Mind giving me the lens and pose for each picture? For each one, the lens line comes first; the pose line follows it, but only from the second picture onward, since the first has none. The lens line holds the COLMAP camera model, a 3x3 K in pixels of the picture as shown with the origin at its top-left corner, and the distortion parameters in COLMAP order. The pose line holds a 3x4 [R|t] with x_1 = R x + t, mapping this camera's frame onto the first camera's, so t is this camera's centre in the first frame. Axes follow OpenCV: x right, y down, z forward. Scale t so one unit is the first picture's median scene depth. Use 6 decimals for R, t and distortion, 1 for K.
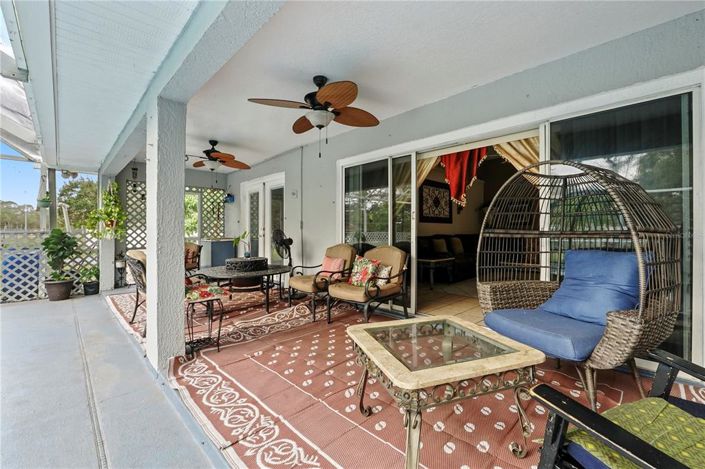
lens RADIAL K [[297.0, 0, 355.4], [0, 297.0, 231.9], [0, 0, 1]] dist [-0.004885, 0.000212]
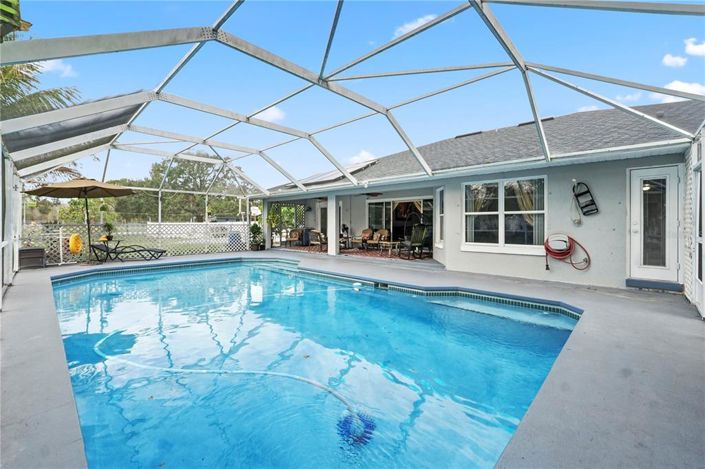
lens RADIAL K [[297.0, 0, 350.7], [0, 297.0, 229.1], [0, 0, 1]] dist [-0.004885, 0.000212]
pose [[0.999137, 0.001021, 0.041518, -0.285294], [-0.001659, 0.999881, 0.015338, -0.001550], [-0.041498, -0.015394, 0.999020, -1.646664]]
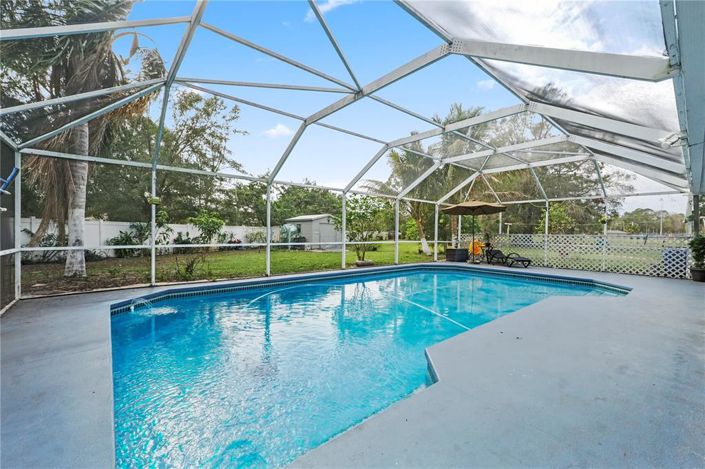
lens RADIAL K [[297.0, 0, 354.7], [0, 297.0, 234.1], [0, 0, 1]] dist [-0.004885, 0.000212]
pose [[-0.070406, 0.005730, -0.997502, 0.632992], [-0.013364, 0.999888, 0.006687, 0.000564], [0.997429, 0.013802, -0.070321, -0.666101]]
